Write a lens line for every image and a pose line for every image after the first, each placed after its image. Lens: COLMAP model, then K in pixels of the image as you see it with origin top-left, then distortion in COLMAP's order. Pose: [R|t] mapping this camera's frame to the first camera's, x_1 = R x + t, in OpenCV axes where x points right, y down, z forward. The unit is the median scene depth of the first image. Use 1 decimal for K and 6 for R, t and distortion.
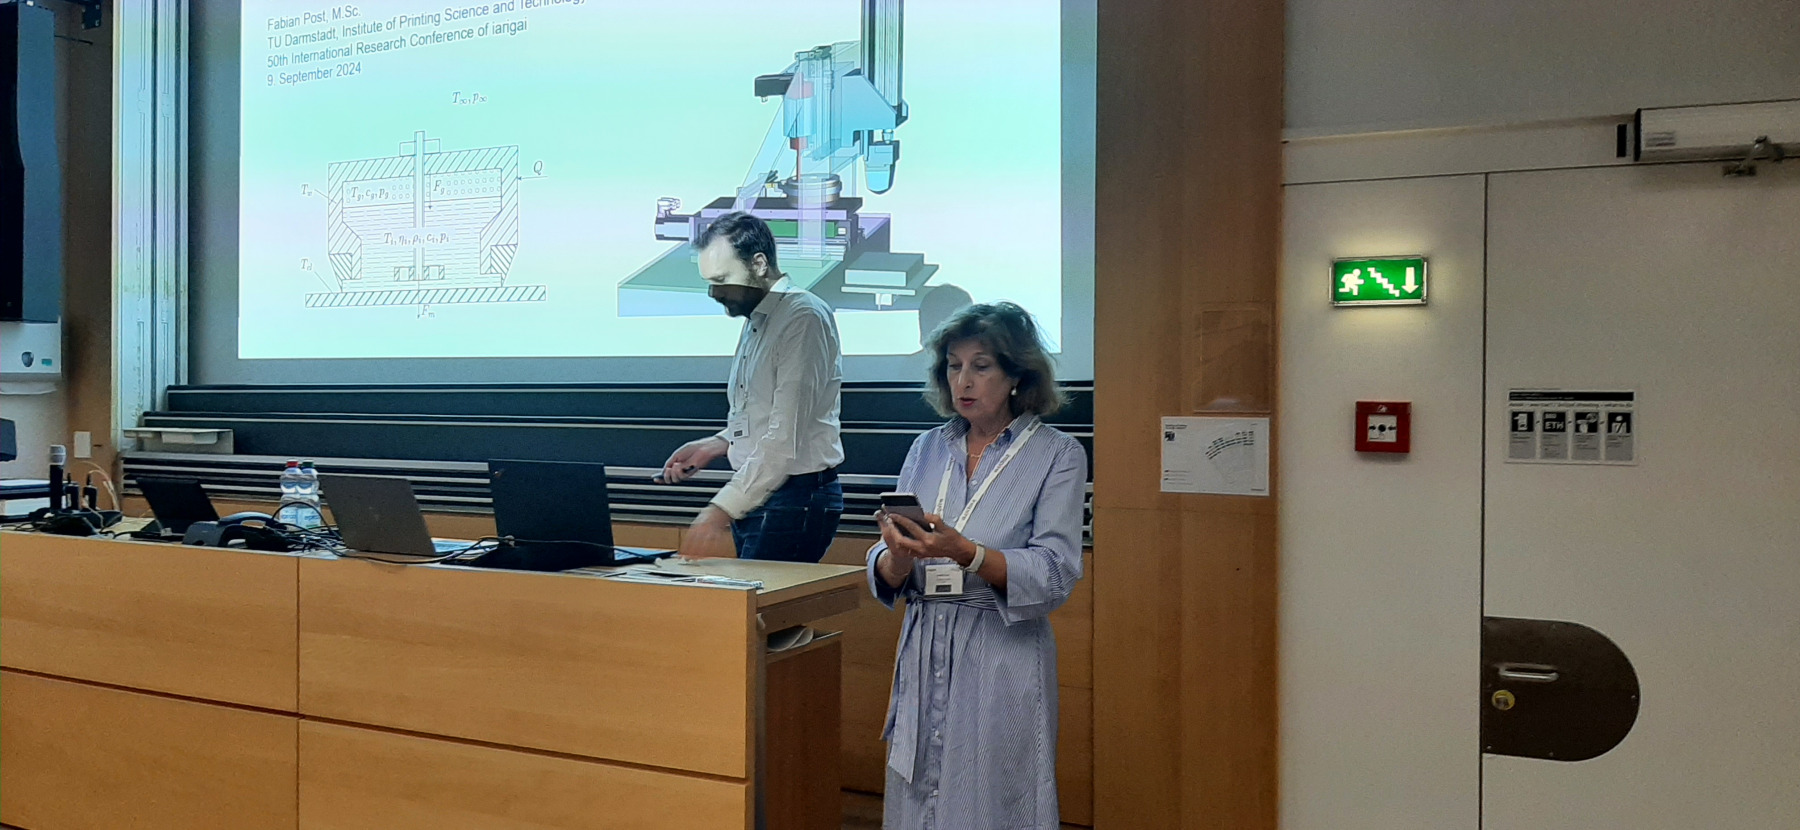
lens RADIAL K [[1410.3, 0, 905.7], [0, 1410.3, 403.7], [0, 0, 1]] dist [0.080132, -0.157488]
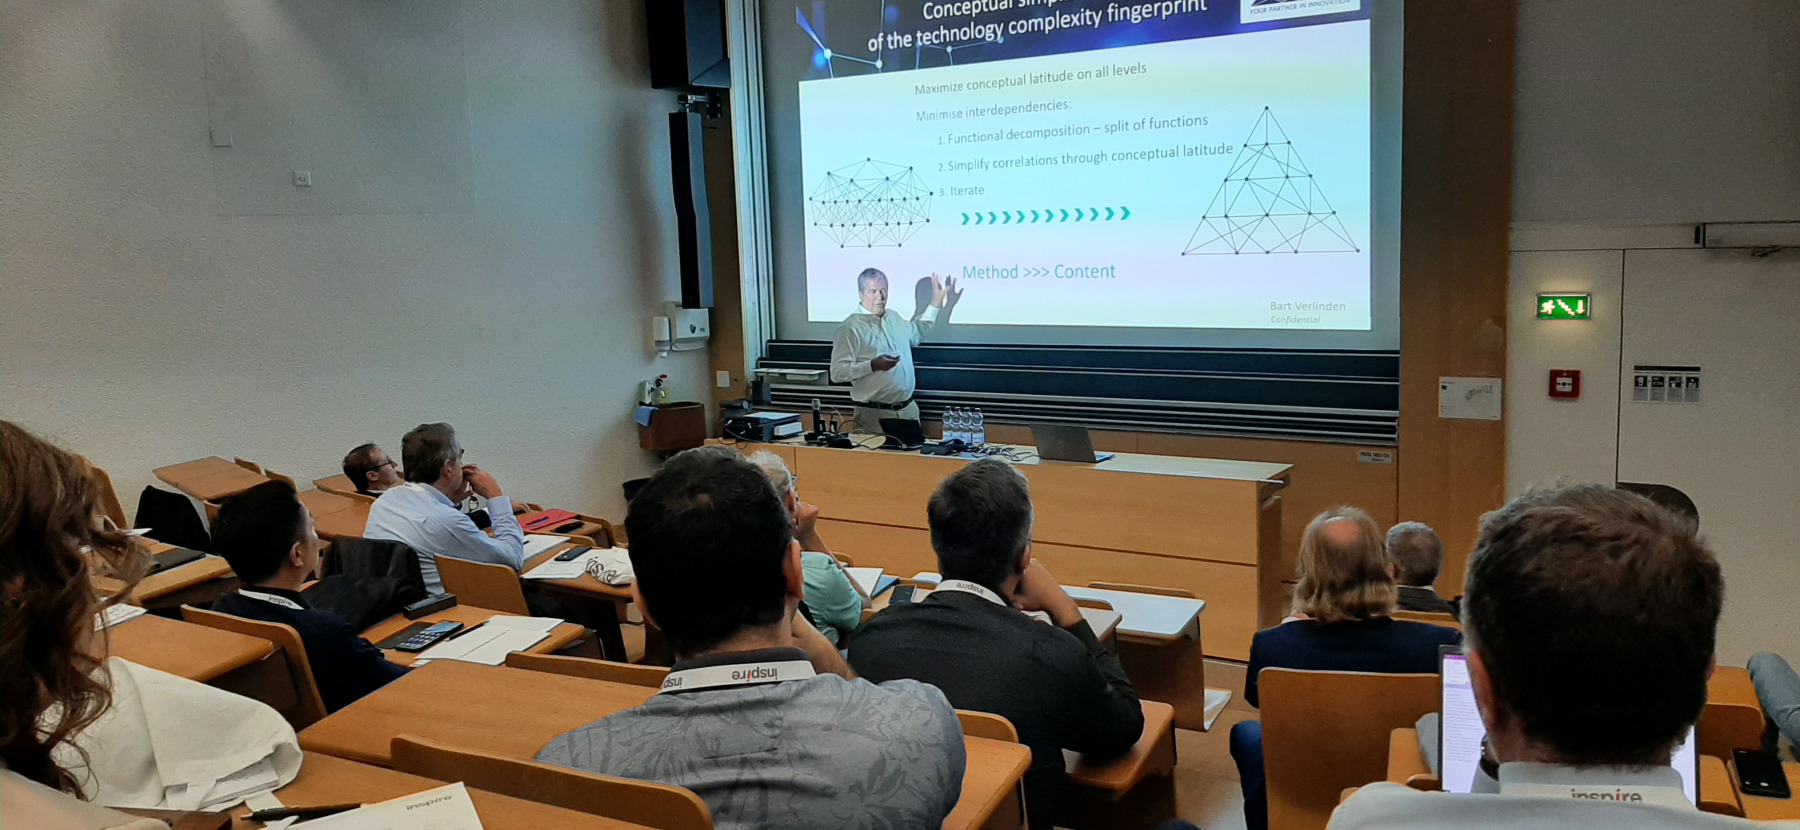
lens RADIAL K [[1469.5, 0, 853.8], [0, 1469.5, 403.7], [0, 0, 1]] dist [0.023619, -0.054360]
pose [[0.987971, -0.021860, -0.153087, -0.281682], [0.039593, 0.992719, 0.113763, -0.206027], [0.149485, -0.118456, 0.981643, -1.008737]]
